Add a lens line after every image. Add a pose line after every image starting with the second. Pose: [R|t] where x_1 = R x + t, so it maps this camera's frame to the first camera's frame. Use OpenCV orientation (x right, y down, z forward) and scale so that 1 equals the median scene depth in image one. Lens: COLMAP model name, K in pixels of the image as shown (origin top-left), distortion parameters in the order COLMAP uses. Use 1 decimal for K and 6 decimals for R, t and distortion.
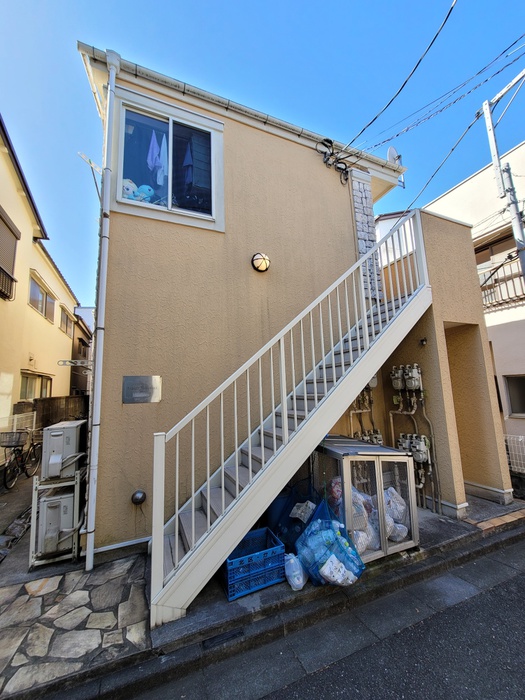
lens RADIAL K [[284.7, 0, 264.5], [0, 284.7, 349.9], [0, 0, 1]] dist [-0.002380, 0.001012]
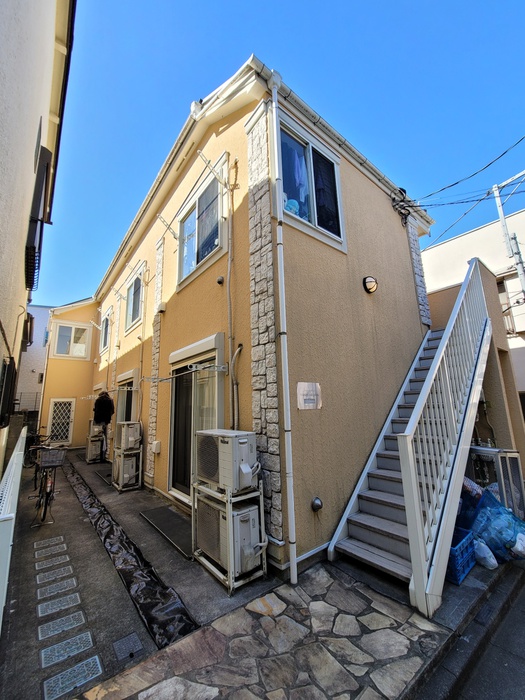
lens RADIAL K [[284.7, 0, 264.5], [0, 284.7, 349.9], [0, 0, 1]] dist [-0.002380, 0.001012]
pose [[0.964746, 0.059157, 0.256446, -0.809599], [-0.044416, 0.997031, -0.062903, 0.042848], [-0.259406, 0.049295, 0.964509, 0.048844]]
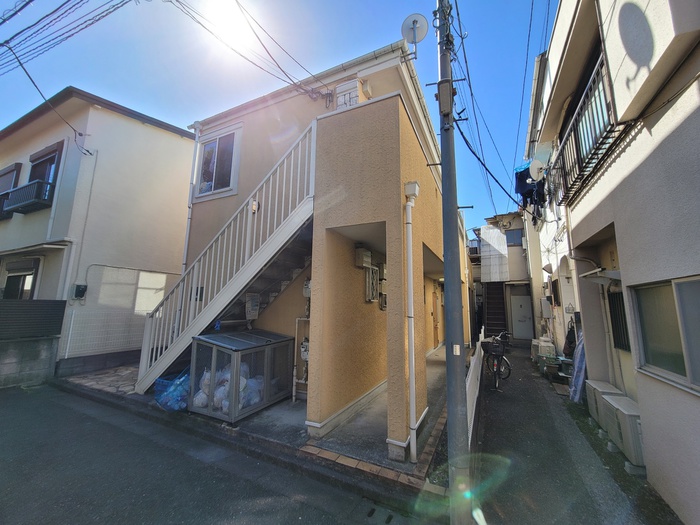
lens RADIAL K [[281.5, 0, 350.0], [0, 281.5, 262.5], [0, 0, 1]] dist [-0.001085, 0.000129]
pose [[0.650631, -0.067059, -0.756428, 1.589673], [0.069768, 0.997159, -0.028390, 0.047786], [0.756183, -0.034303, 0.653461, 0.520299]]
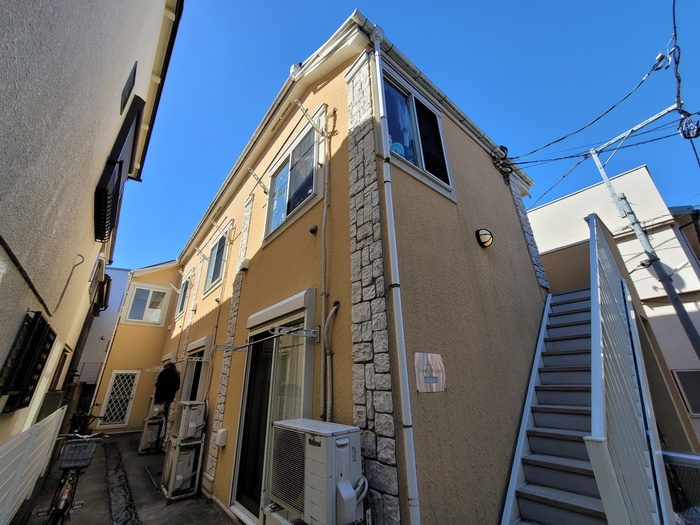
lens RADIAL K [[284.7, 0, 347.2], [0, 284.7, 260.1], [0, 0, 1]] dist [-0.002380, 0.001012]
pose [[0.965036, 0.124430, 0.230700, -0.805415], [-0.059546, 0.961202, -0.269343, 0.065166], [-0.255264, 0.246188, 0.935004, 0.267649]]
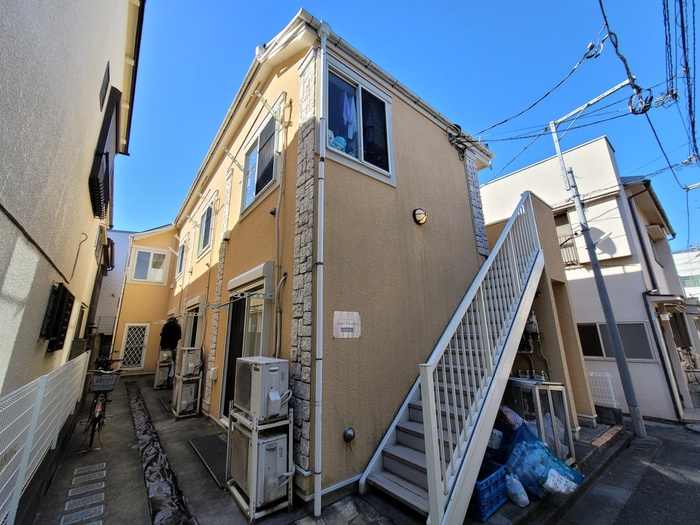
lens RADIAL K [[284.7, 0, 347.2], [0, 284.7, 260.1], [0, 0, 1]] dist [-0.002380, 0.001012]
pose [[0.967478, 0.085642, 0.238018, -0.660061], [-0.058142, 0.991039, -0.120257, 0.027434], [-0.246184, 0.102507, 0.963787, -0.024712]]
